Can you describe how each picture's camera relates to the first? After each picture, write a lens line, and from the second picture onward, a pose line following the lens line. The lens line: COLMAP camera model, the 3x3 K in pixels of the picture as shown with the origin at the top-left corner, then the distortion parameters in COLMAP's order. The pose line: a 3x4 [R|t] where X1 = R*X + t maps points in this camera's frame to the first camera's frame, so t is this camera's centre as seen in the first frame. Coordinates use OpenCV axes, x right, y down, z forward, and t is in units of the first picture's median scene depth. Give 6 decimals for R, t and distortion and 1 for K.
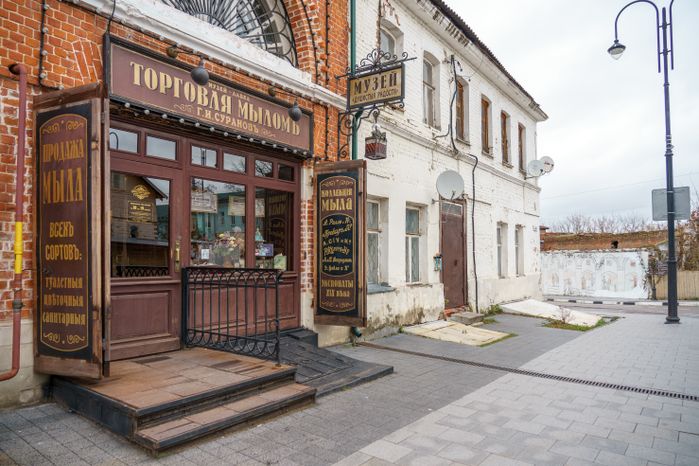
lens RADIAL K [[480.3, 0, 349.7], [0, 480.3, 230.7], [0, 0, 1]] dist [0.002750, 0.001329]
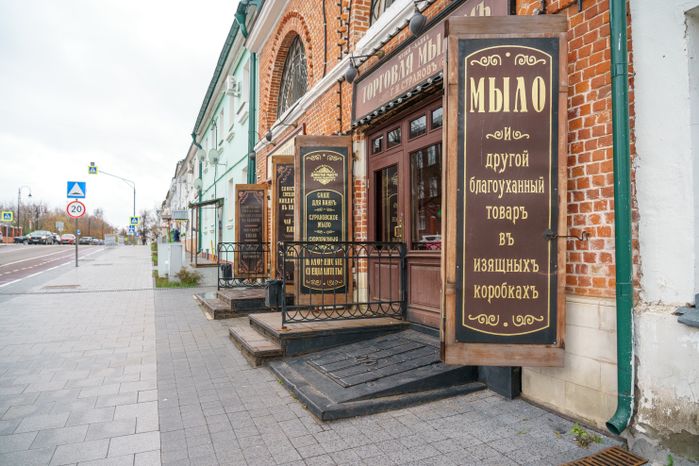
lens RADIAL K [[480.3, 0, 350.1], [0, 480.3, 238.1], [0, 0, 1]] dist [0.002750, 0.001329]
pose [[-0.523564, -0.028491, -0.851510, 0.570124], [0.041614, 0.997393, -0.058959, 0.115321], [0.850970, -0.066304, -0.521013, 1.357531]]
